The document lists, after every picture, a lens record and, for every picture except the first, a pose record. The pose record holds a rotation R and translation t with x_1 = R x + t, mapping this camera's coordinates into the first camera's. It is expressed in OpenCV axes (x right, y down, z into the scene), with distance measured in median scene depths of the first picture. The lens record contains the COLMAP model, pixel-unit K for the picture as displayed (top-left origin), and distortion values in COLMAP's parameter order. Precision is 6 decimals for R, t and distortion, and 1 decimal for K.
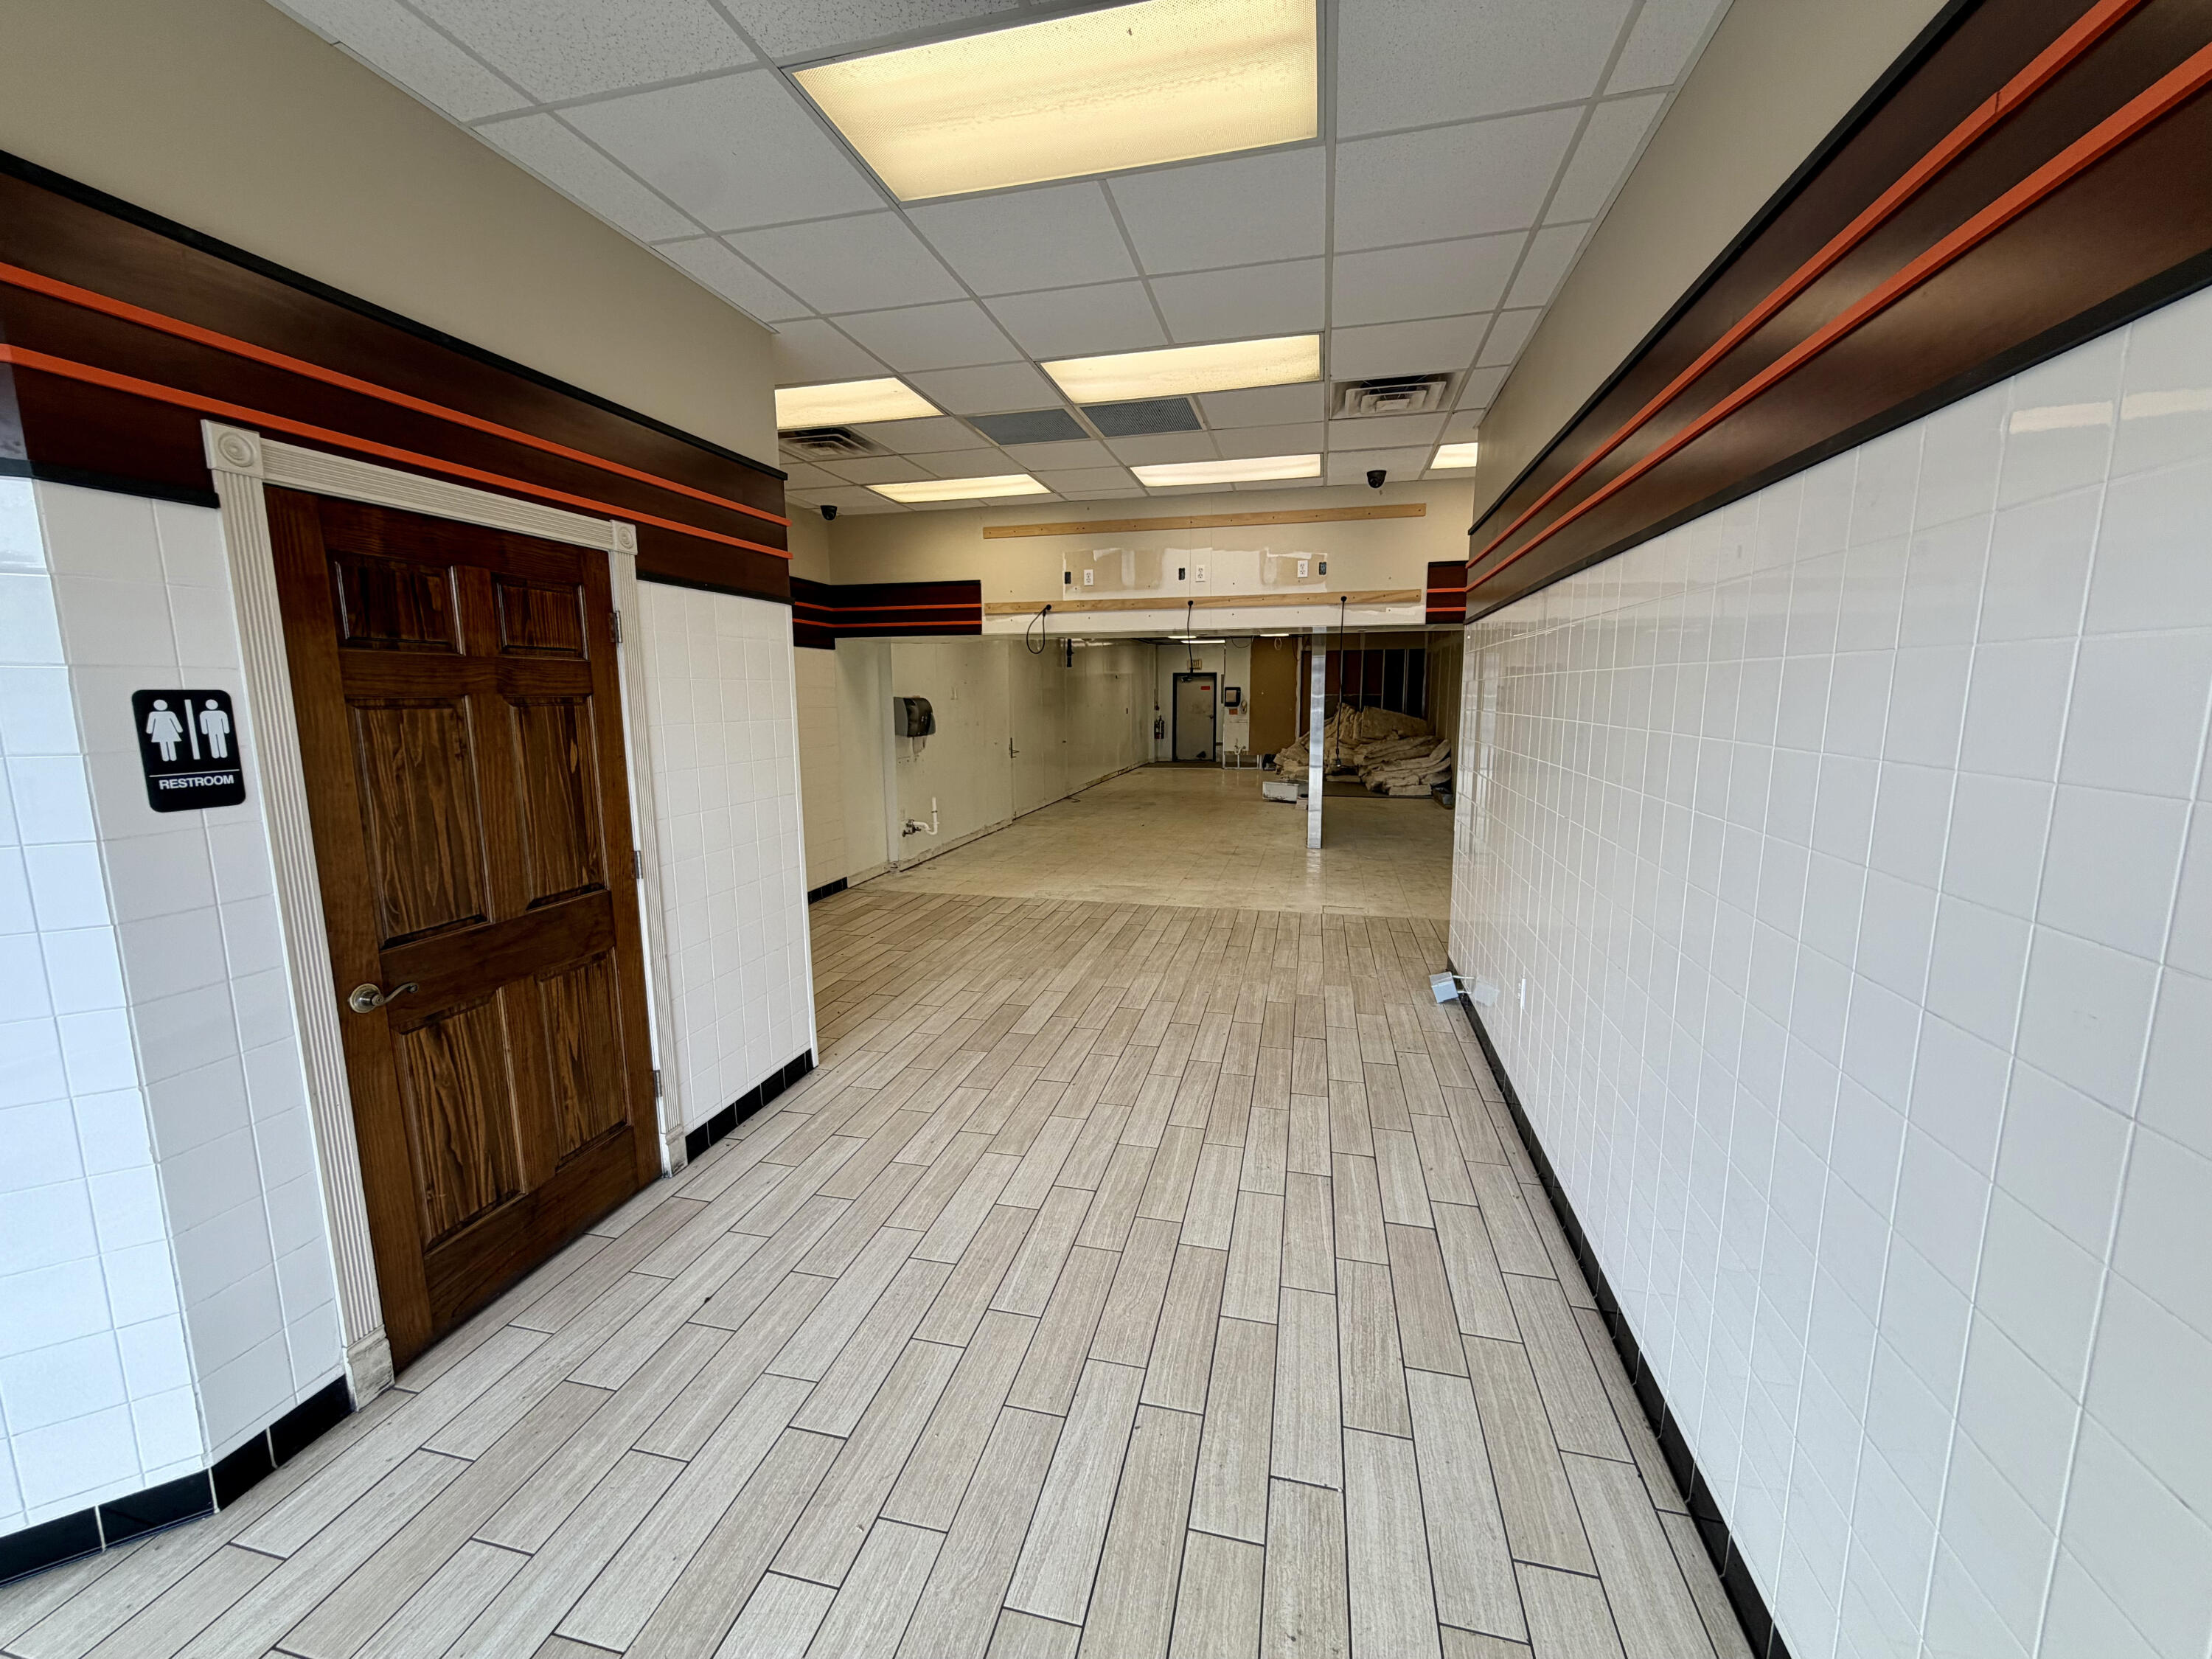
lens RADIAL K [[883.5, 0, 1098.9], [0, 883.5, 828.3], [0, 0, 1]] dist [0.002161, -0.000117]
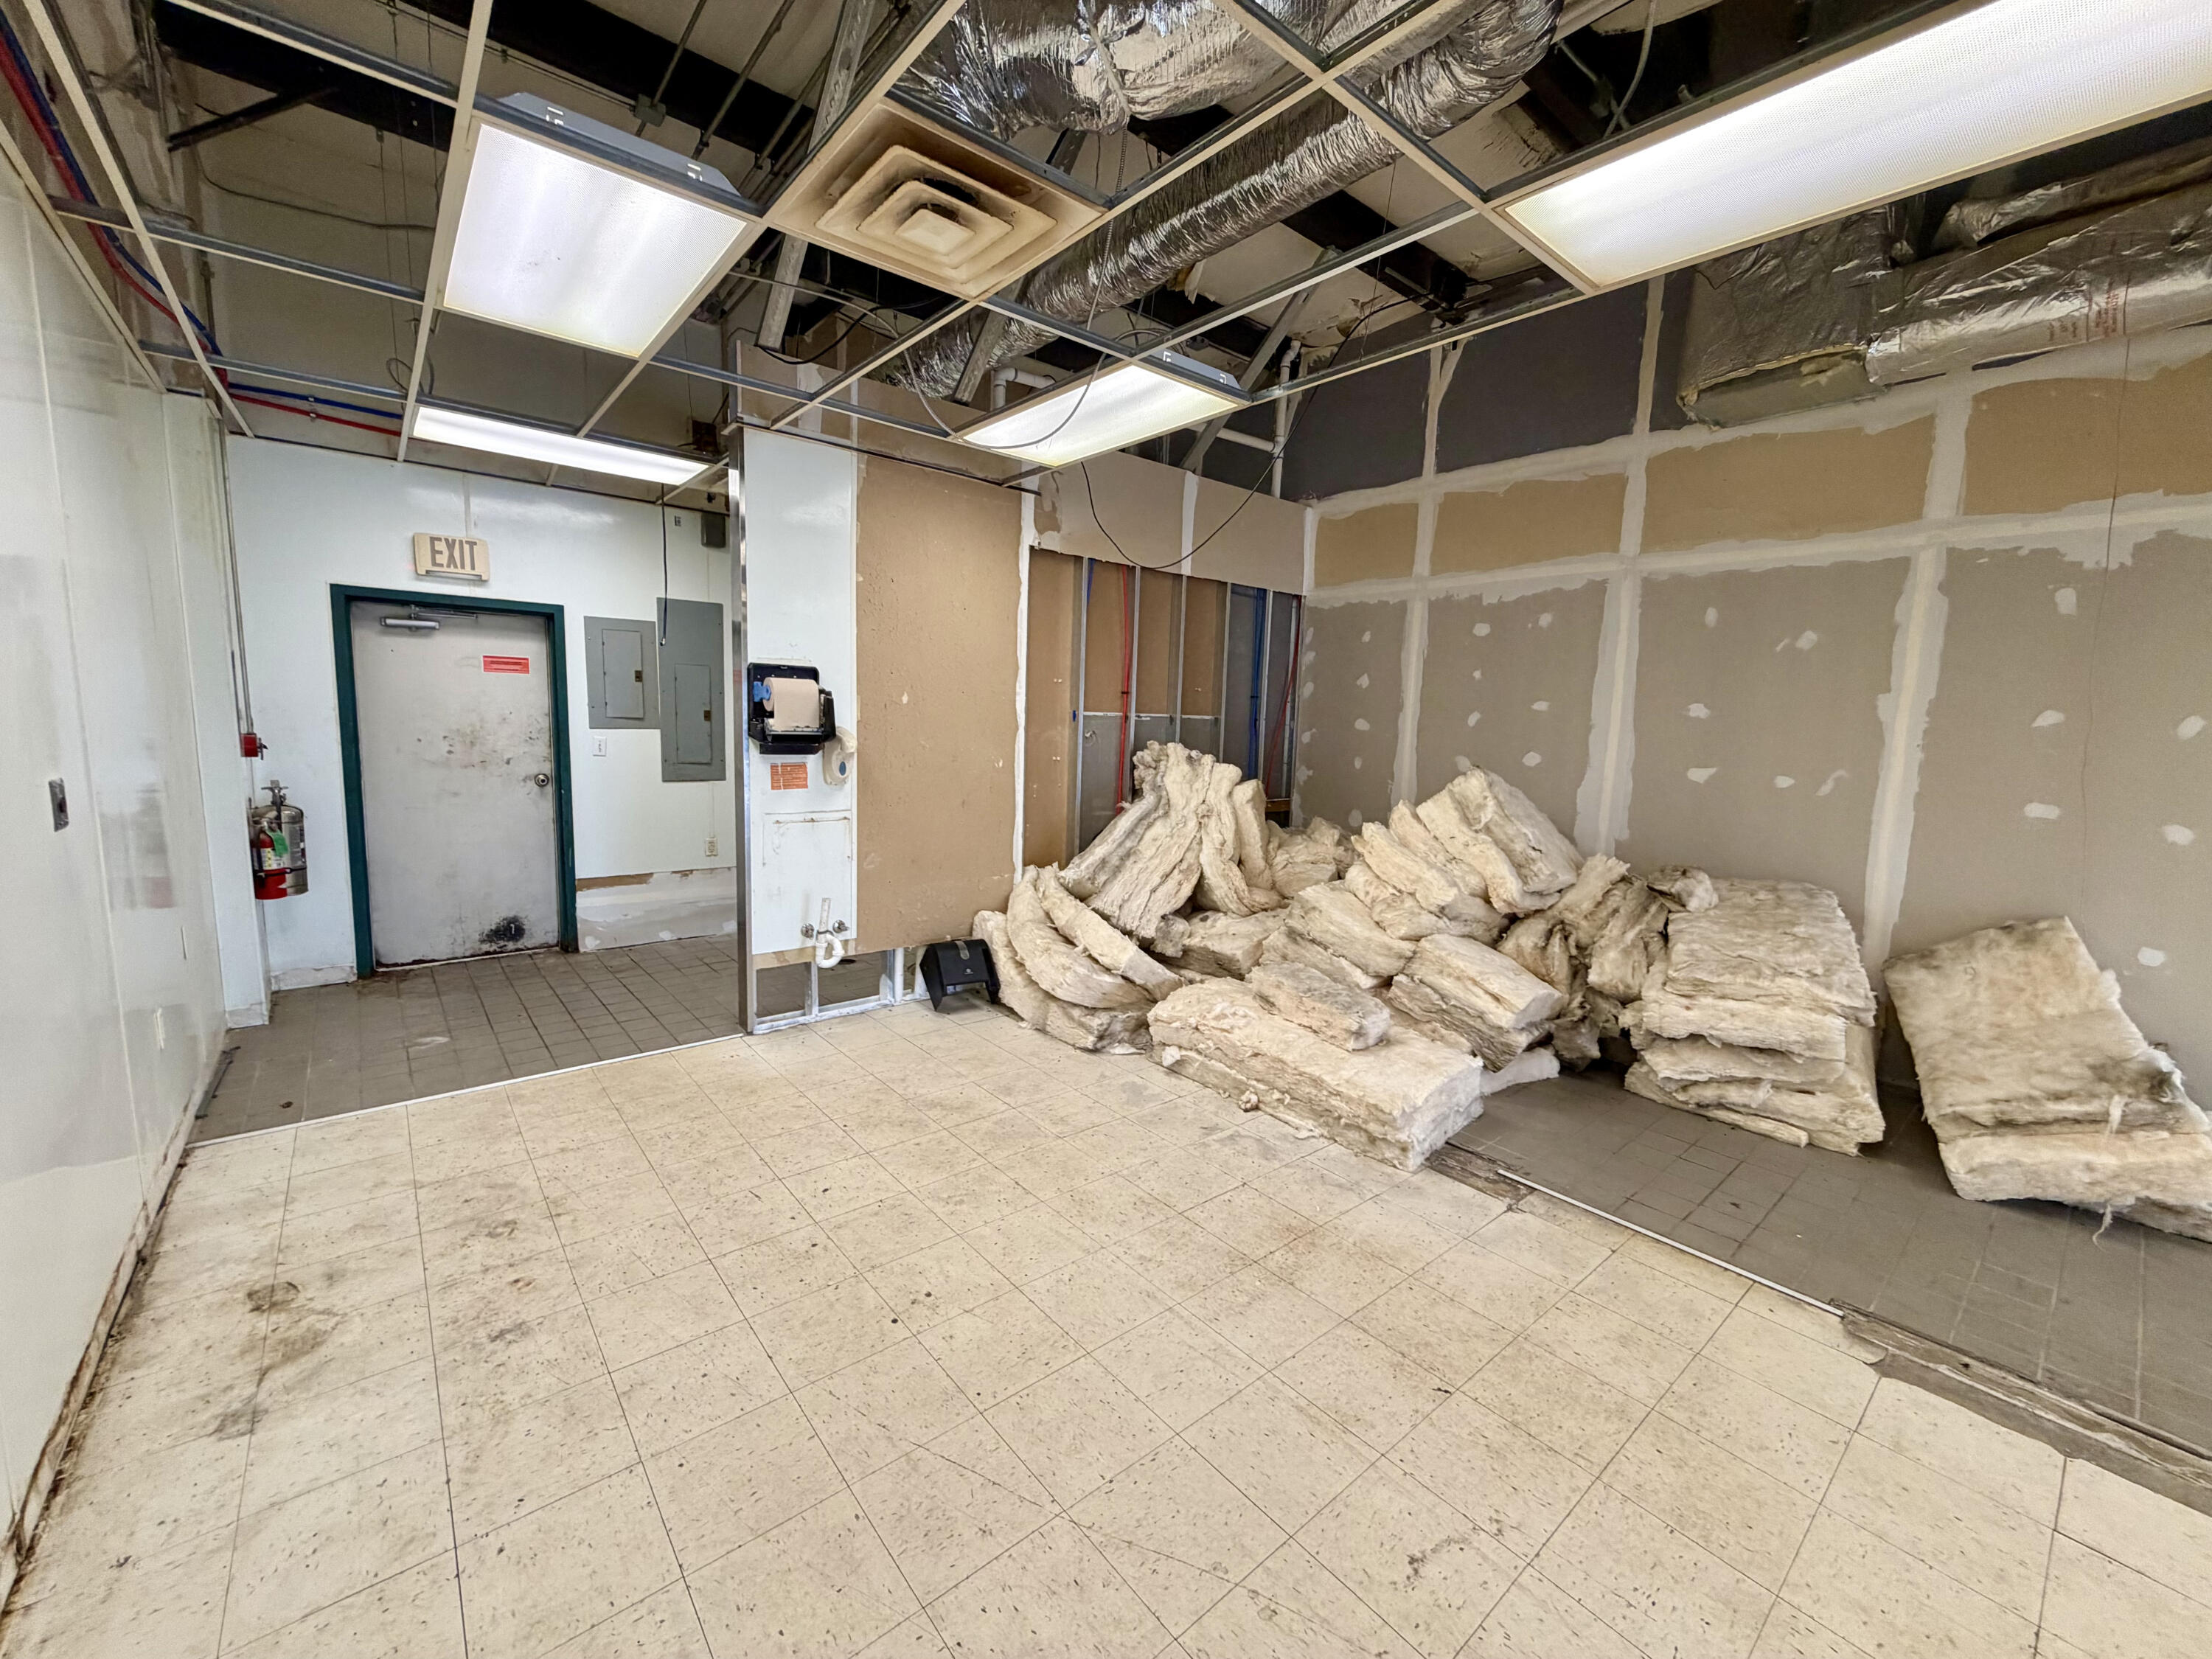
lens RADIAL K [[883.5, 0, 1098.9], [0, 883.5, 828.3], [0, 0, 1]] dist [0.002161, -0.000117]
pose [[0.591442, -0.078559, 0.802511, 0.019033], [0.084496, 0.995802, 0.035207, -0.119854], [-0.801908, 0.046986, 0.595597, 0.803877]]
